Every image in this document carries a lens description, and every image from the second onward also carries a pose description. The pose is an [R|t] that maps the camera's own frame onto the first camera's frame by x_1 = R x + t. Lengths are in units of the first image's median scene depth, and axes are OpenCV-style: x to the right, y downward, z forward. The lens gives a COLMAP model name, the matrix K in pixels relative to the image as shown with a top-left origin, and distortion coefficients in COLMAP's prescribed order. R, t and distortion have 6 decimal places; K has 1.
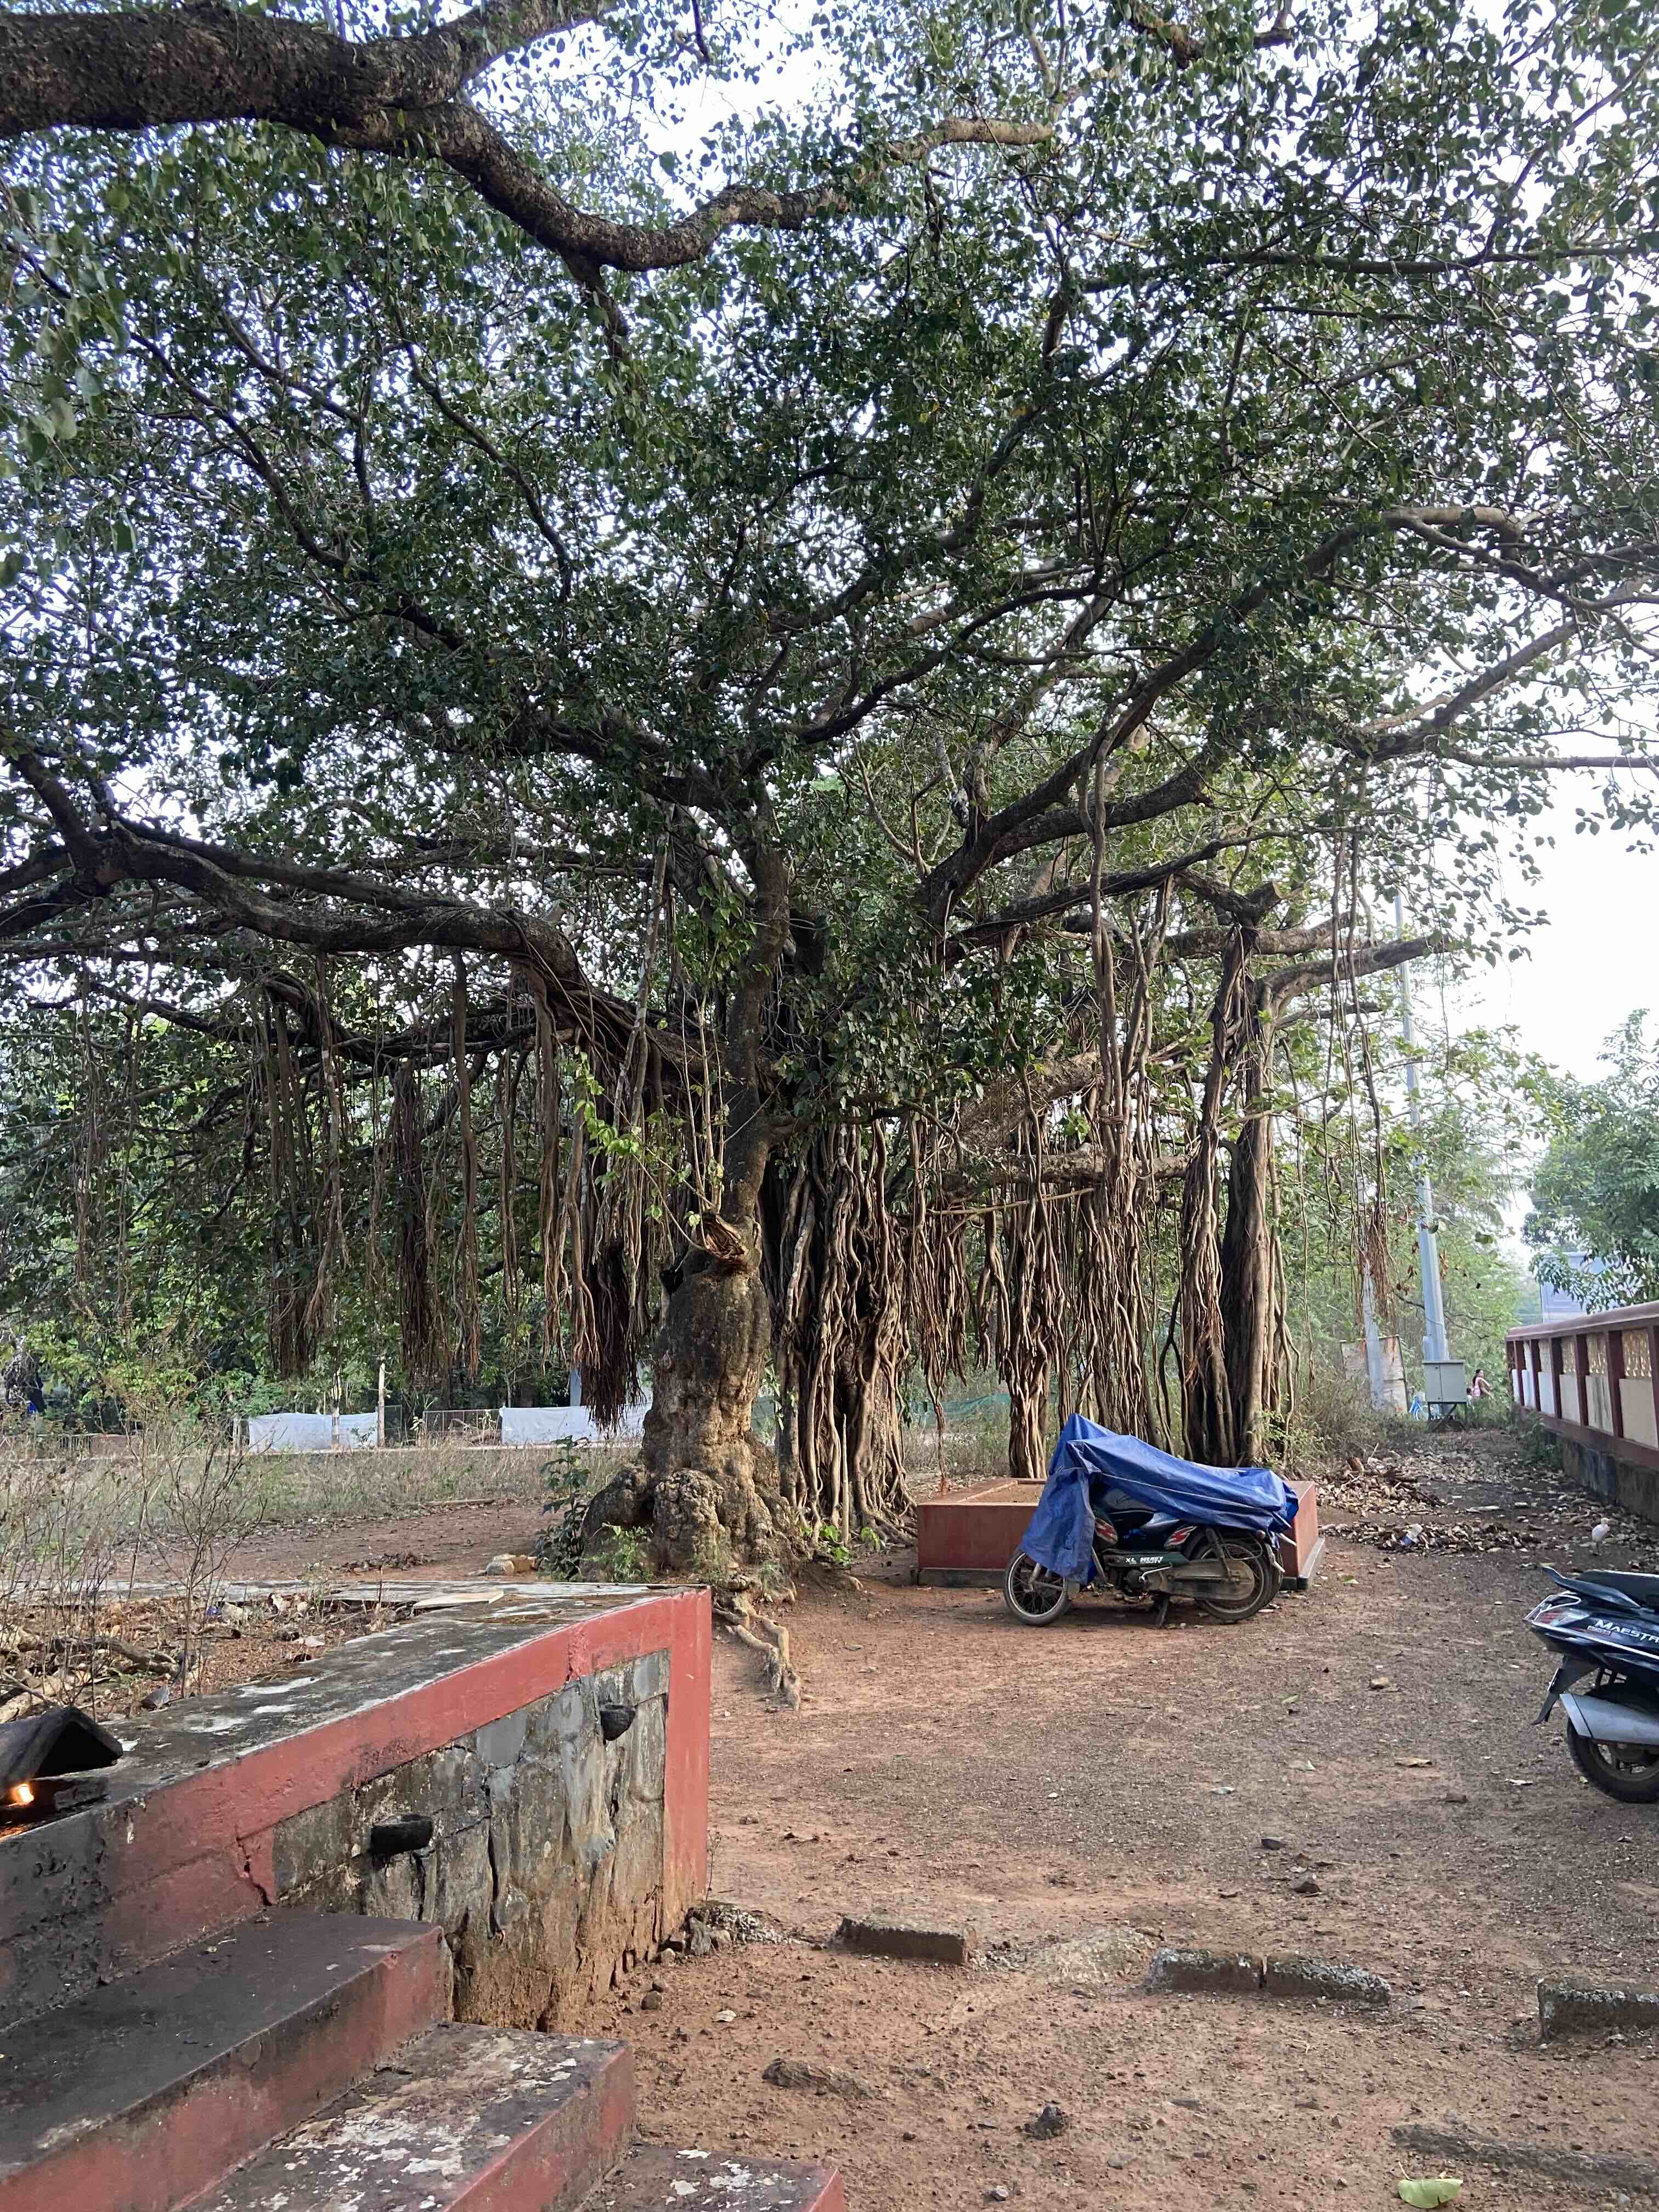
lens RADIAL K [[1642.6, 0, 840.5], [0, 1642.6, 1096.7], [0, 0, 1]] dist [0.135698, -0.172916]
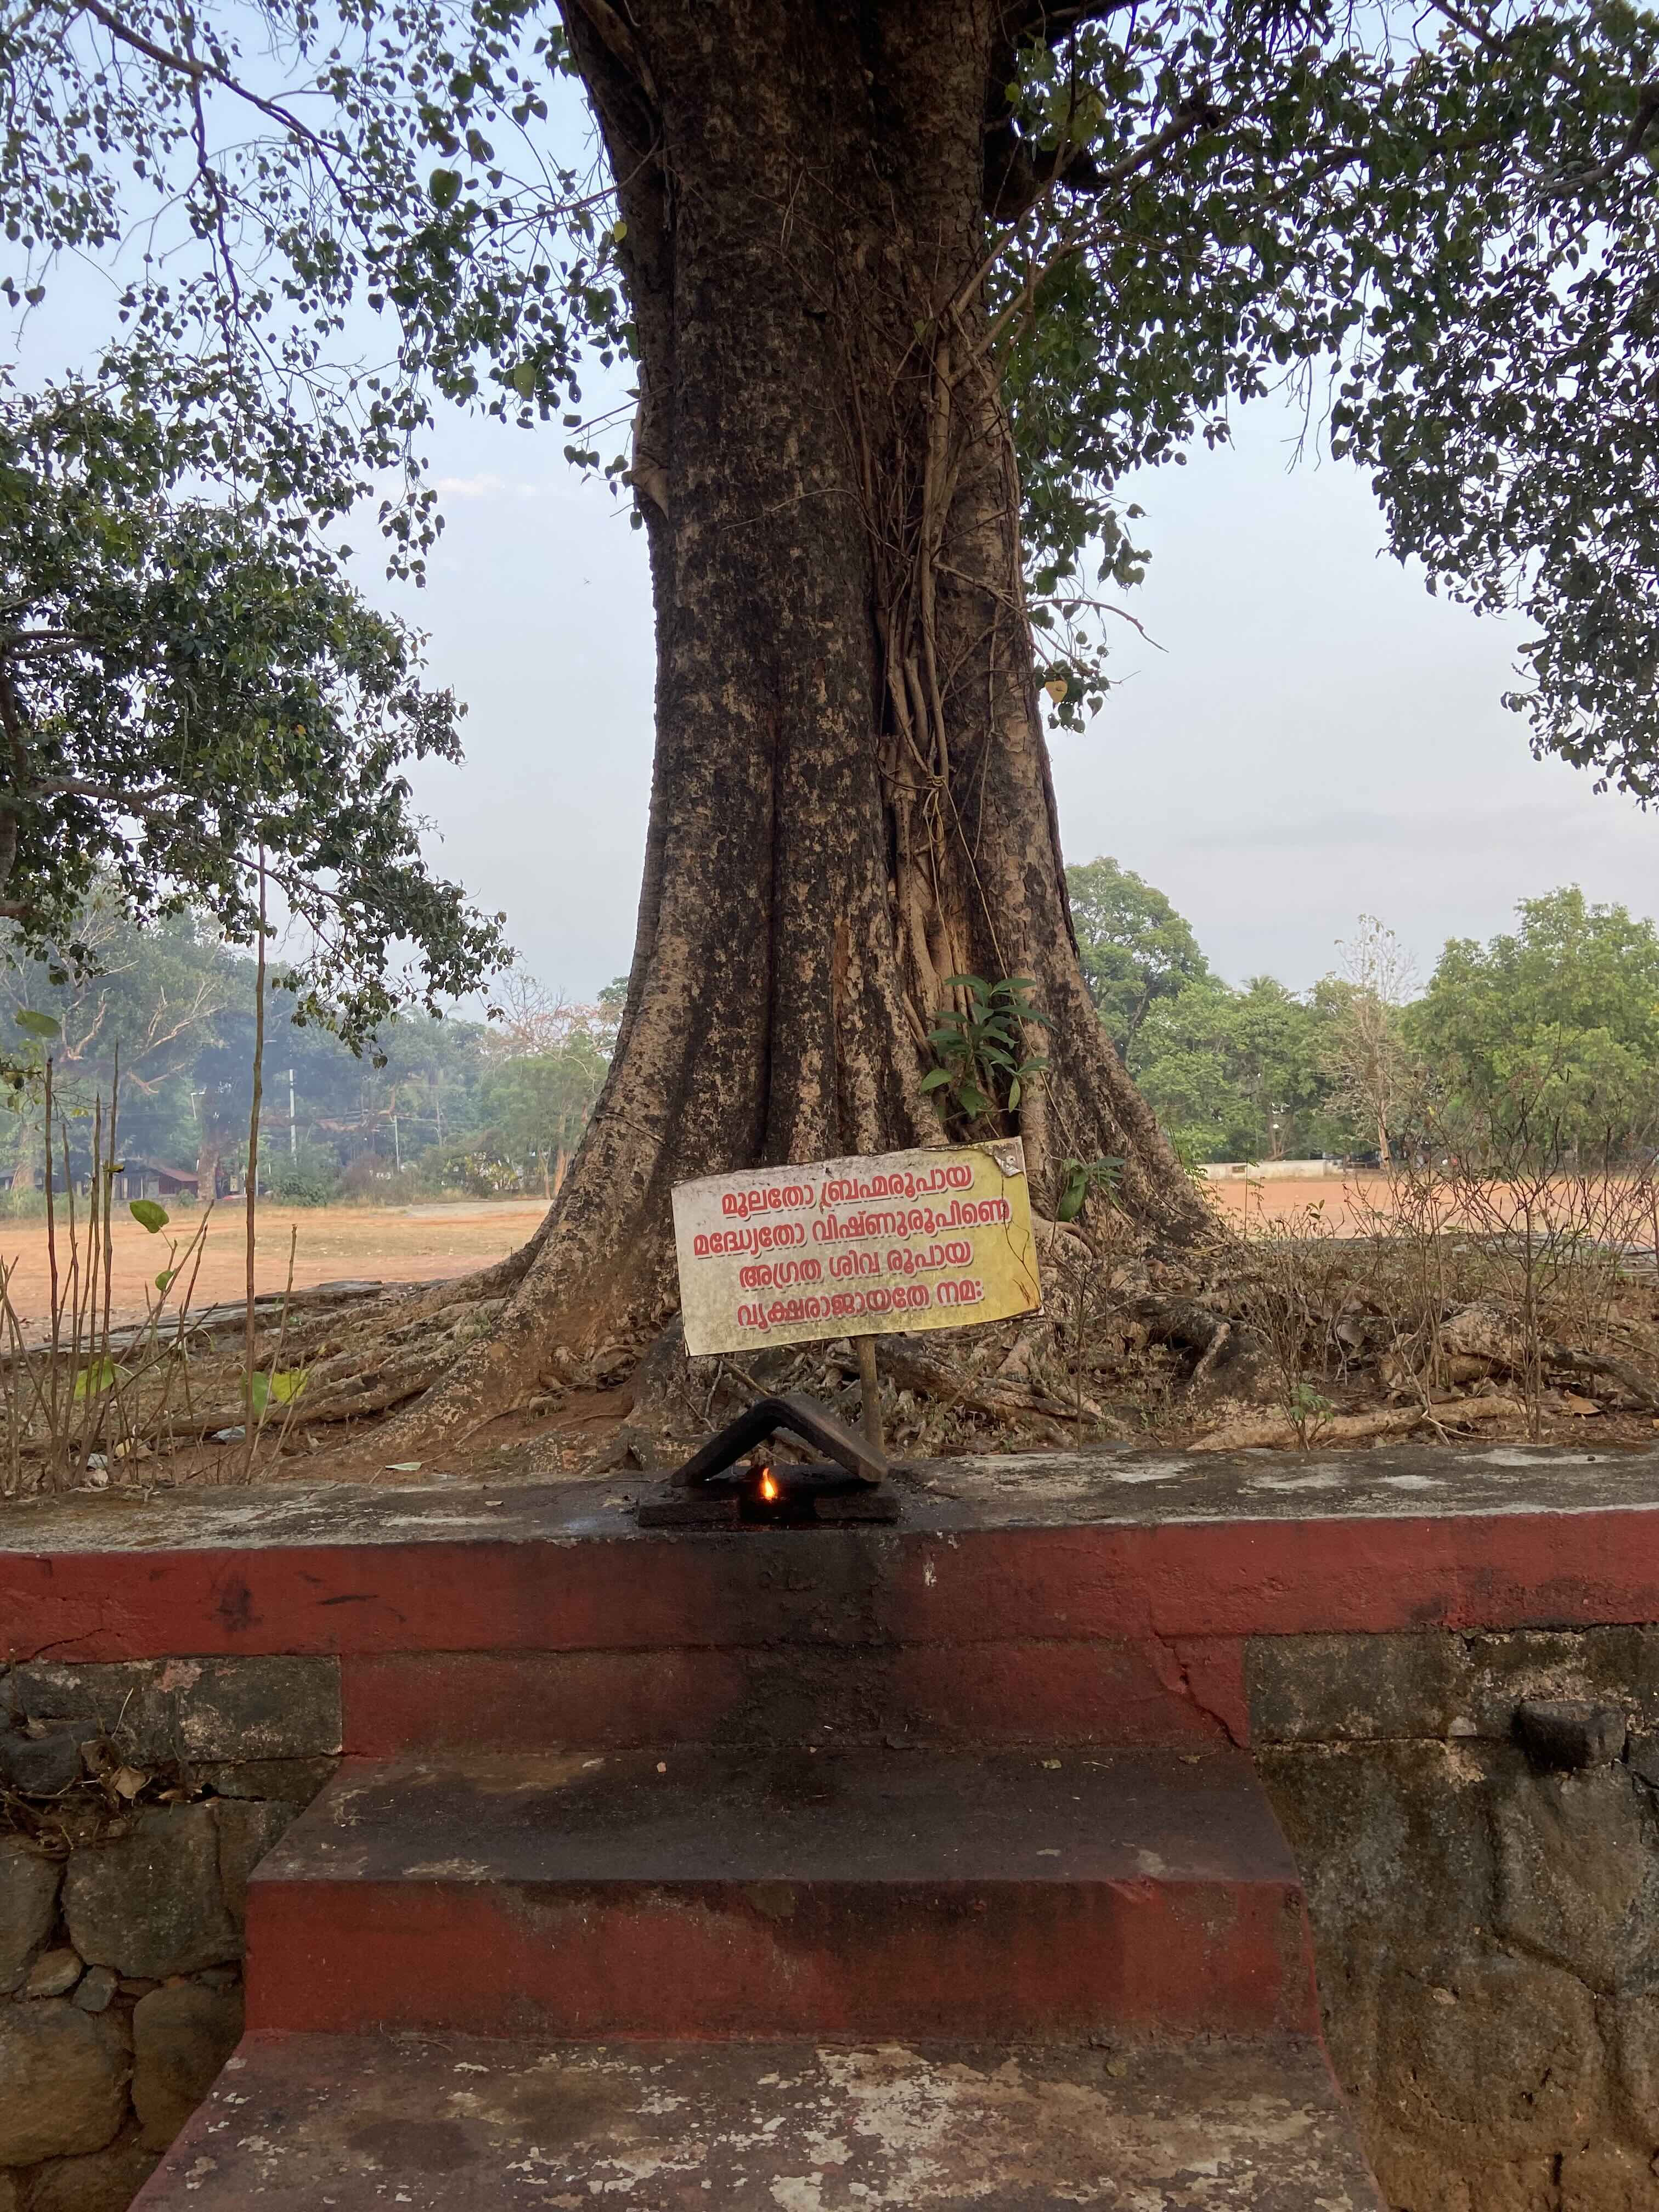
lens RADIAL K [[1632.7, 0, 836.9], [0, 1632.7, 1132.2], [0, 0, 1]] dist [0.132564, -0.164467]
pose [[0.212882, -0.005767, -0.977061, 0.066216], [0.201184, 0.978814, 0.038057, 0.040700], [0.956141, -0.204671, 0.209532, 0.173304]]
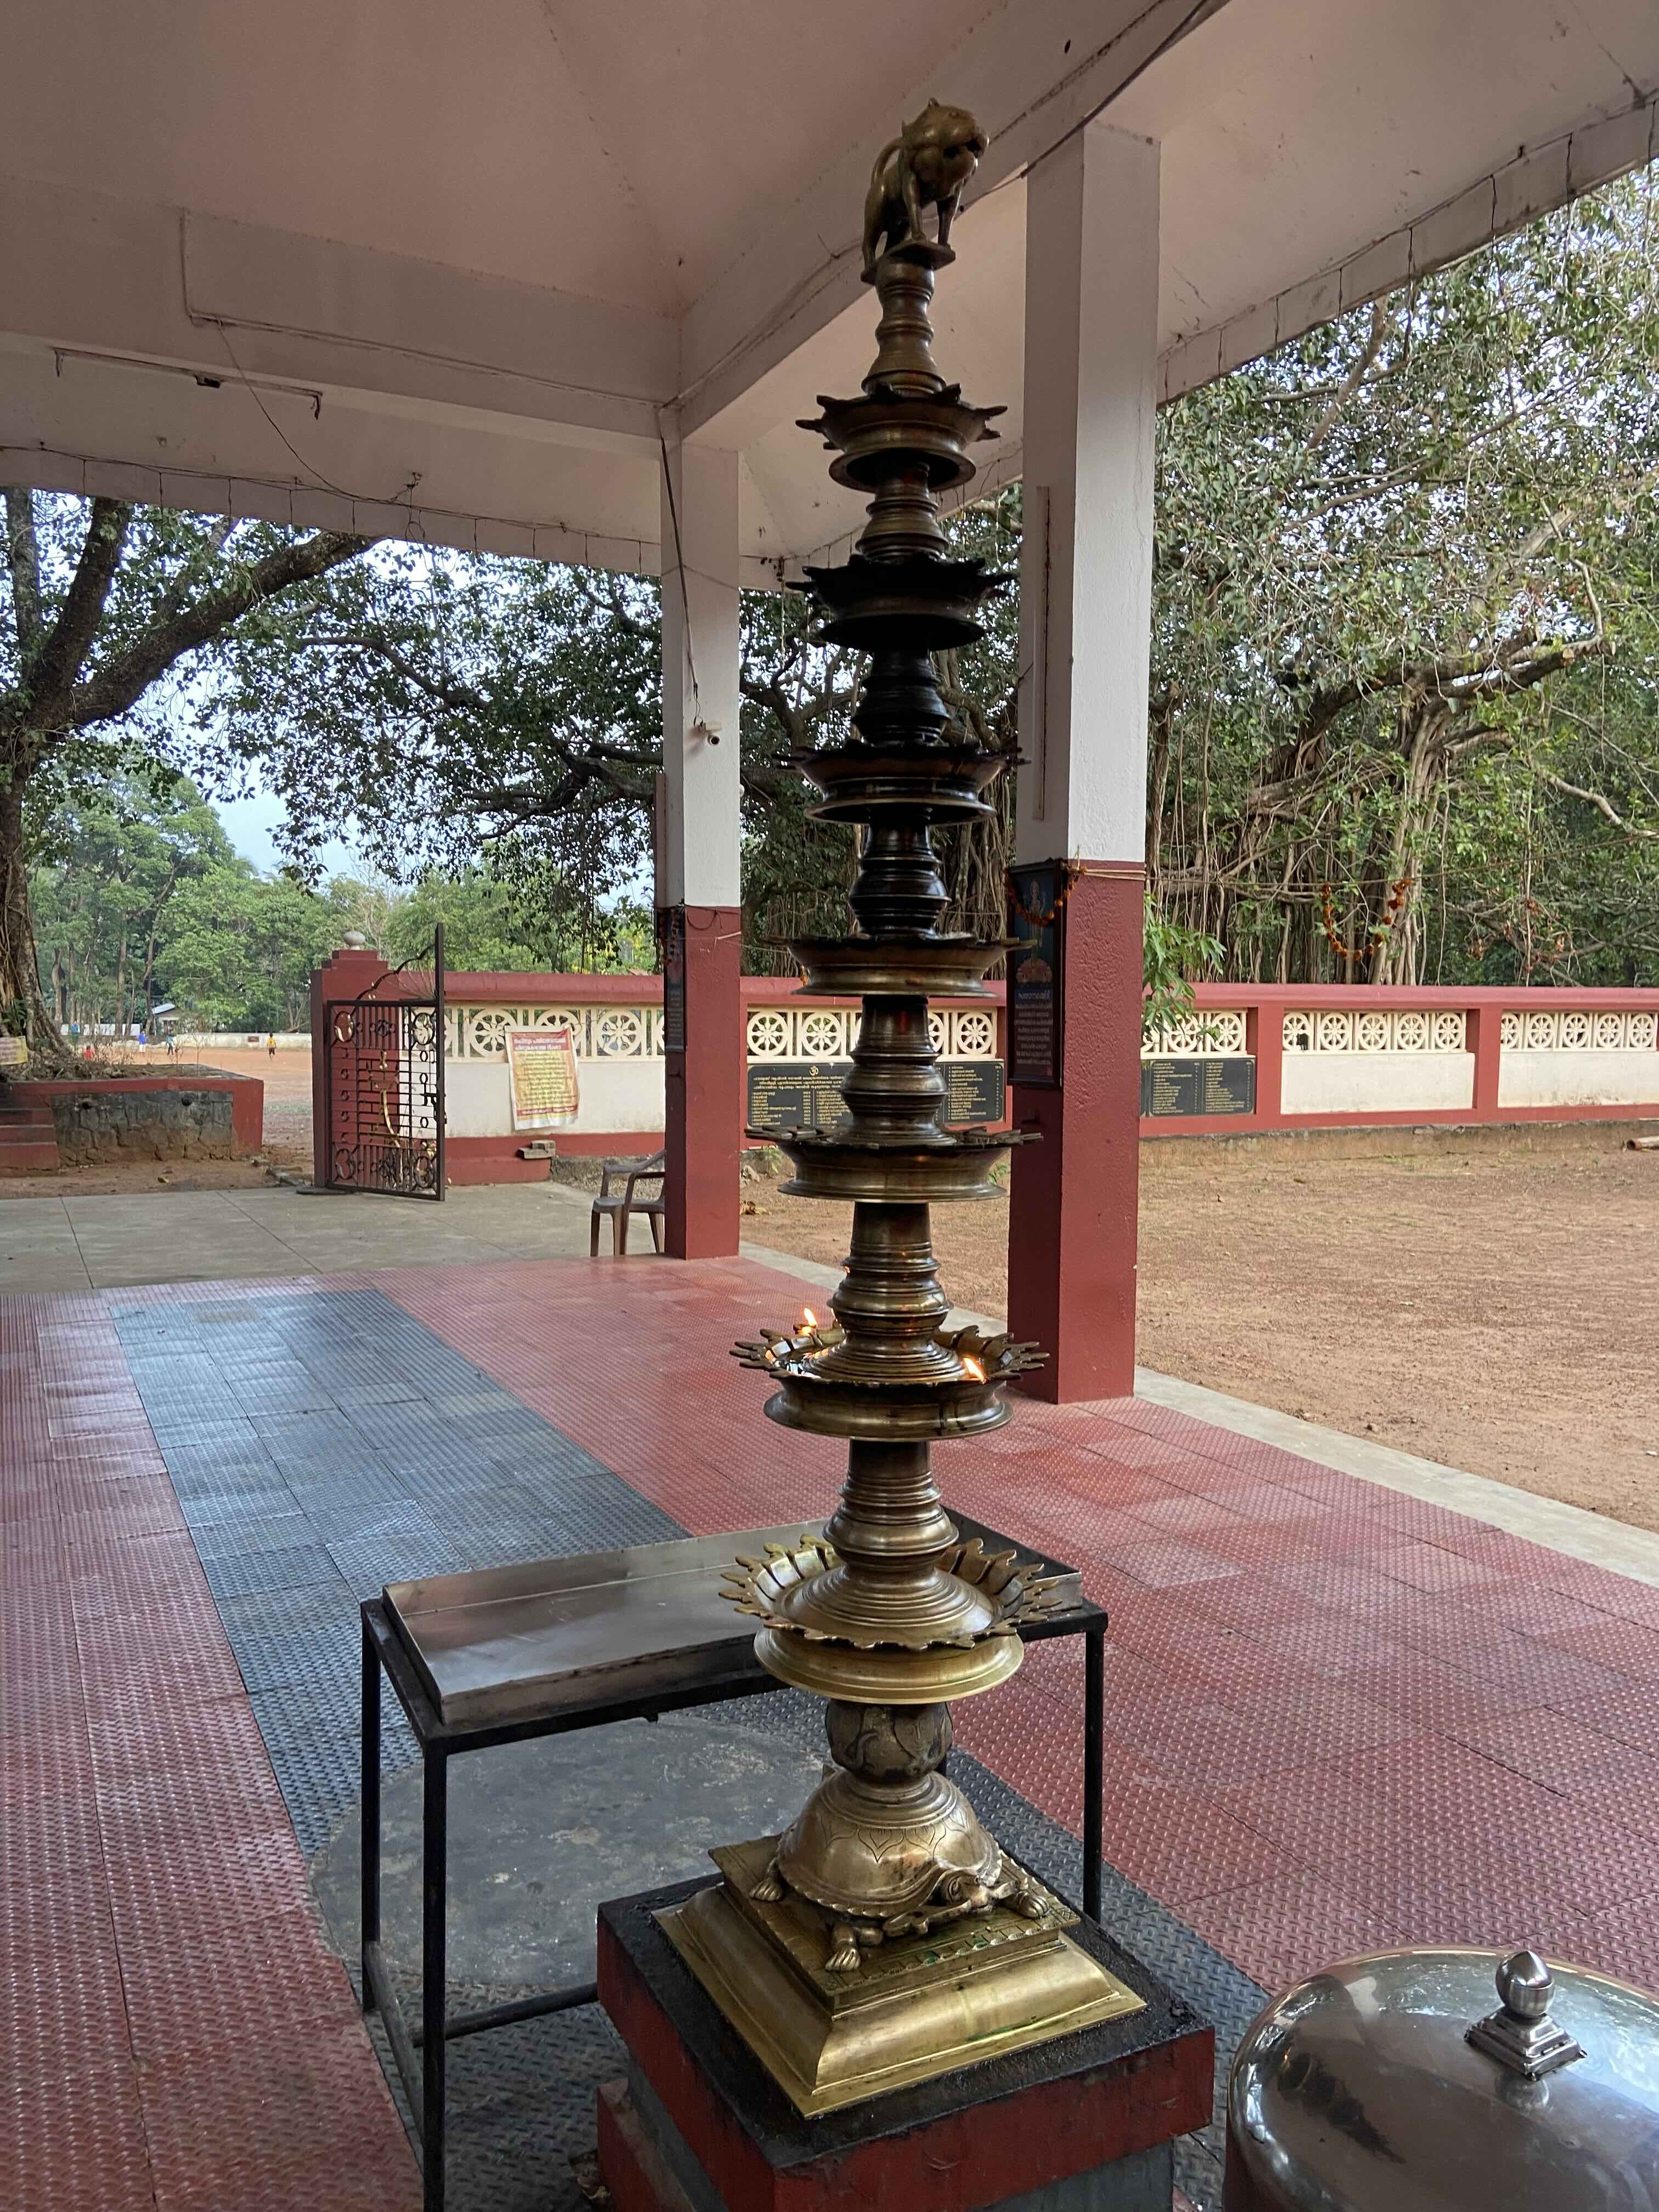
lens RADIAL K [[1624.7, 0, 821.4], [0, 1624.7, 1123.7], [0, 0, 1]] dist [0.131110, -0.158054]
pose [[0.690996, 0.073227, -0.719140, 1.365876], [0.098616, 0.976005, 0.194139, -0.081857], [0.716100, -0.205068, 0.667194, -0.236051]]
